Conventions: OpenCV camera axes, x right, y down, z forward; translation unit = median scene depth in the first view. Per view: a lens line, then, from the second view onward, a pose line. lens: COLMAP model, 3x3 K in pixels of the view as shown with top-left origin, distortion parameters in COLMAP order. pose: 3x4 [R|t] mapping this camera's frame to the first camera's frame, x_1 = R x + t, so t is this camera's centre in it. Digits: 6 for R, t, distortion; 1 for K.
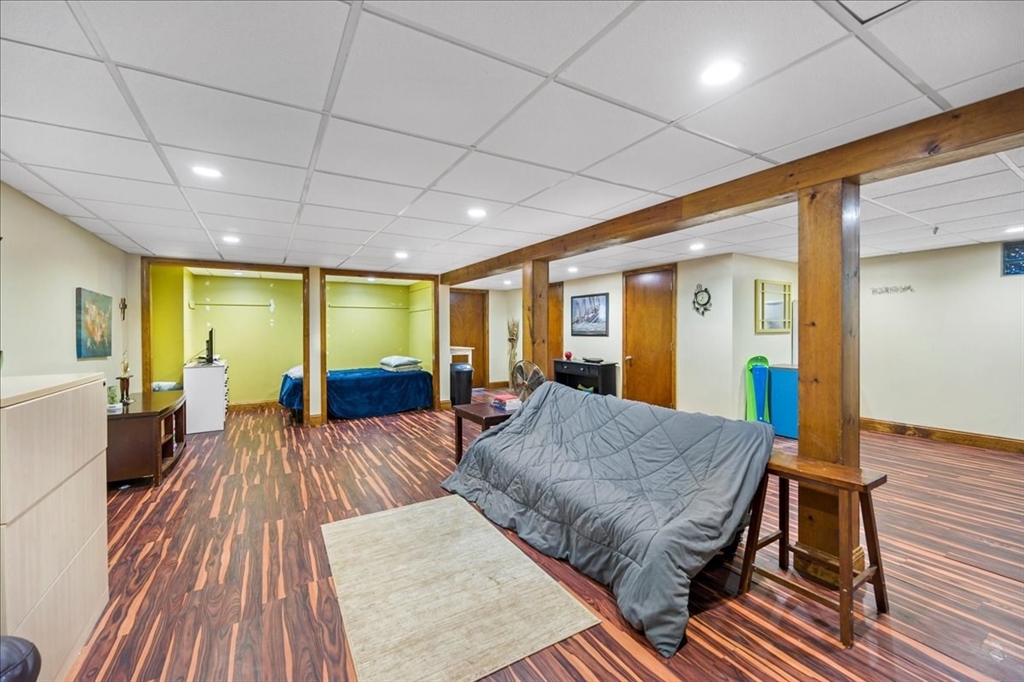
lens RADIAL K [[420.3, 0, 514.1], [0, 420.3, 321.2], [0, 0, 1]] dist [0.001762, 0.000142]
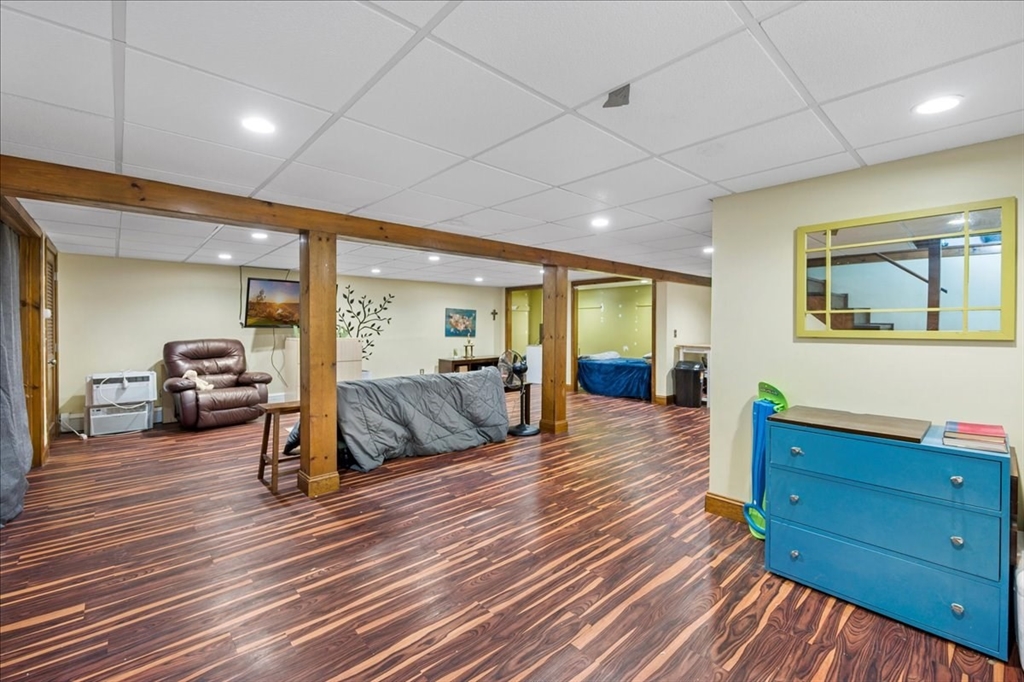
lens RADIAL K [[420.3, 0, 514.1], [0, 420.3, 321.2], [0, 0, 1]] dist [0.001762, 0.000142]
pose [[0.191776, -0.002220, -0.981436, 0.892523], [0.018647, 0.999825, 0.001382, 0.001121], [0.981262, -0.018566, 0.191783, 0.532334]]
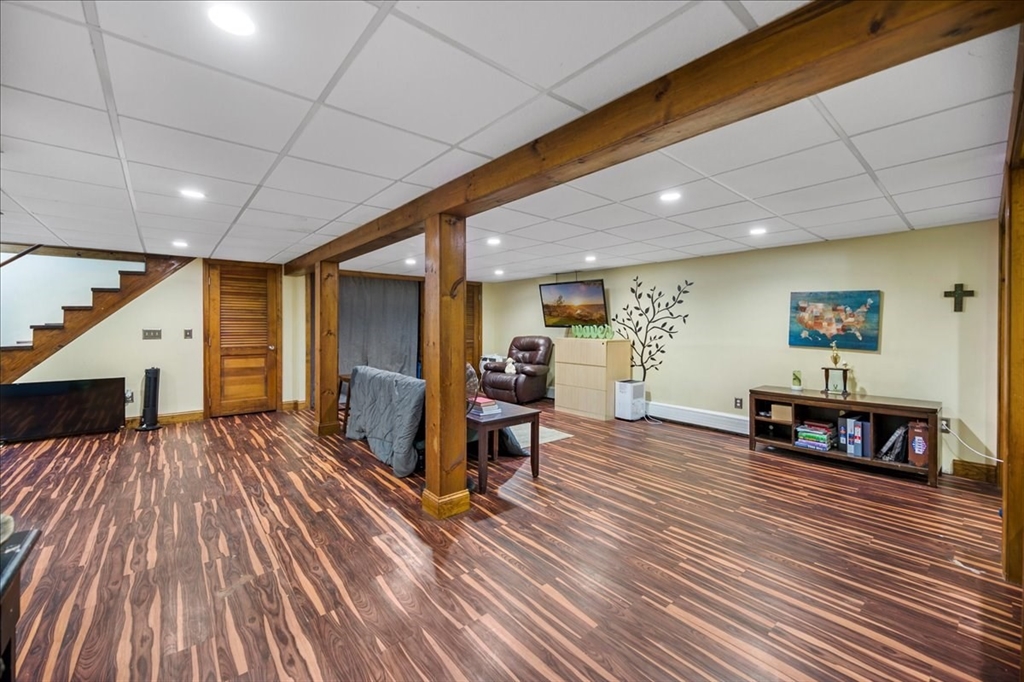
lens RADIAL K [[440.2, 0, 511.0], [0, 440.2, 326.7], [0, 0, 1]] dist [-0.000066, -0.000305]
pose [[-0.991566, 0.005713, -0.129476, 0.019730], [0.007910, 0.999833, -0.016458, 0.025327], [0.129360, -0.017344, -0.991446, 1.324413]]
